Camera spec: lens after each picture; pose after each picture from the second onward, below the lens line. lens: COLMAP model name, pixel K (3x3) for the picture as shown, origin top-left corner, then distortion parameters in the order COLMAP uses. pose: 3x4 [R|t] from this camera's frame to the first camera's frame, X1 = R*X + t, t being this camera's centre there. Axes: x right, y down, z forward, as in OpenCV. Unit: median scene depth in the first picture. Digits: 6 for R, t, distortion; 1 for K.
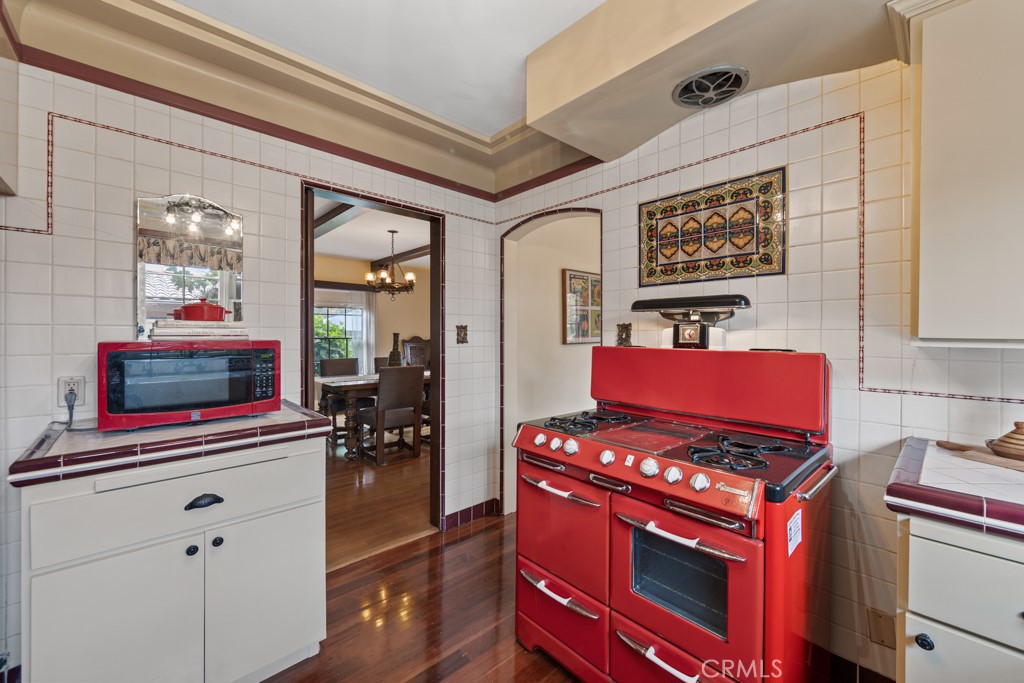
lens RADIAL K [[404.6, 0, 516.4], [0, 404.6, 335.4], [0, 0, 1]] dist [-0.002647, -0.000159]
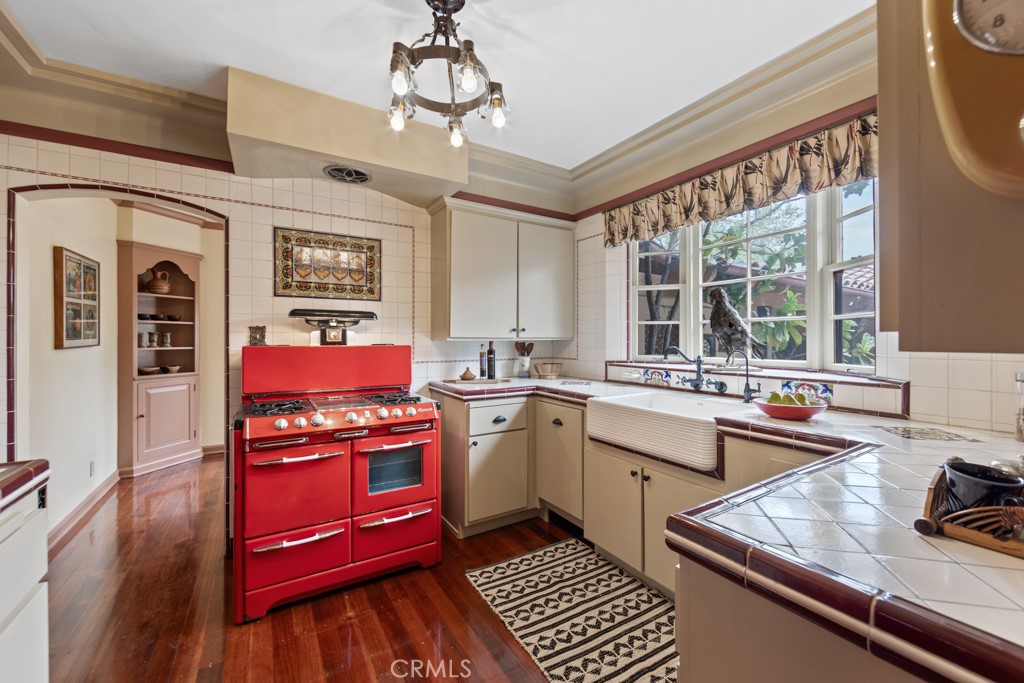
lens RADIAL K [[404.6, 0, 516.4], [0, 404.6, 335.4], [0, 0, 1]] dist [-0.002647, -0.000159]
pose [[0.185383, 0.002818, 0.982662, -0.854522], [0.001818, 0.999993, -0.003211, 0.002666], [-0.982665, 0.002382, 0.185377, 0.087615]]
